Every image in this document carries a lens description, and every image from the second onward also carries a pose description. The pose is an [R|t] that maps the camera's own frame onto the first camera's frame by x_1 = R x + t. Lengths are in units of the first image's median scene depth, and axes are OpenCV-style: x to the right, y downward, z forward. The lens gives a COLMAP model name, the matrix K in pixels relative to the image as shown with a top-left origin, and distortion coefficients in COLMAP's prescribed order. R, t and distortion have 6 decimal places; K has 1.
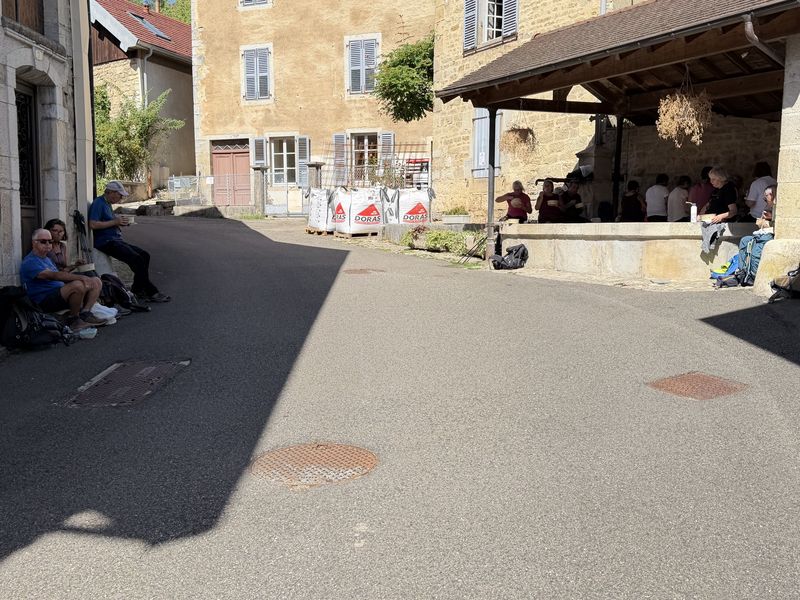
lens RADIAL K [[809.7, 0, 400.0], [0, 809.7, 300.0], [0, 0, 1]] dist [0.008126, 0.006660]
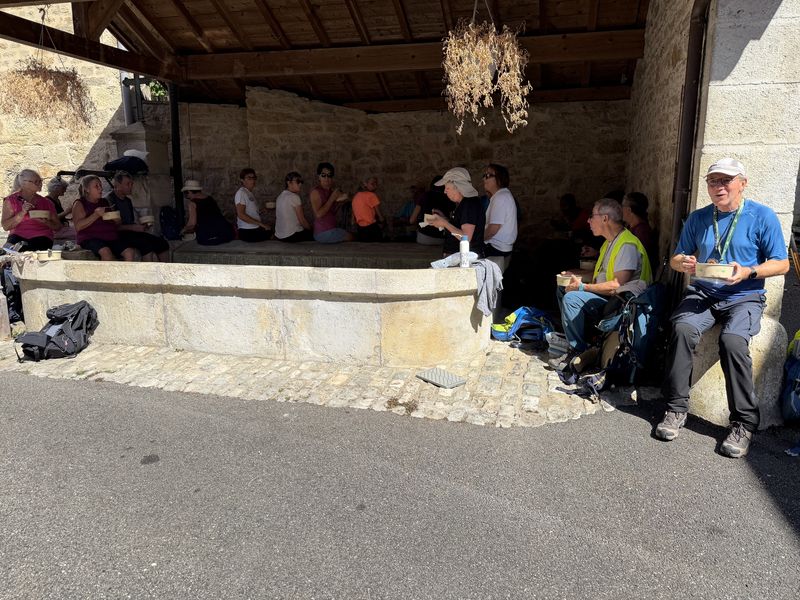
lens RADIAL K [[580.5, 0, 400.0], [0, 580.5, 300.0], [0, 0, 1]] dist [0.088719, -0.089503]
pose [[0.679346, -0.129018, 0.722388, 0.014090], [0.071118, 0.991364, 0.110176, -0.094434], [-0.730364, -0.023472, 0.682655, 0.571772]]
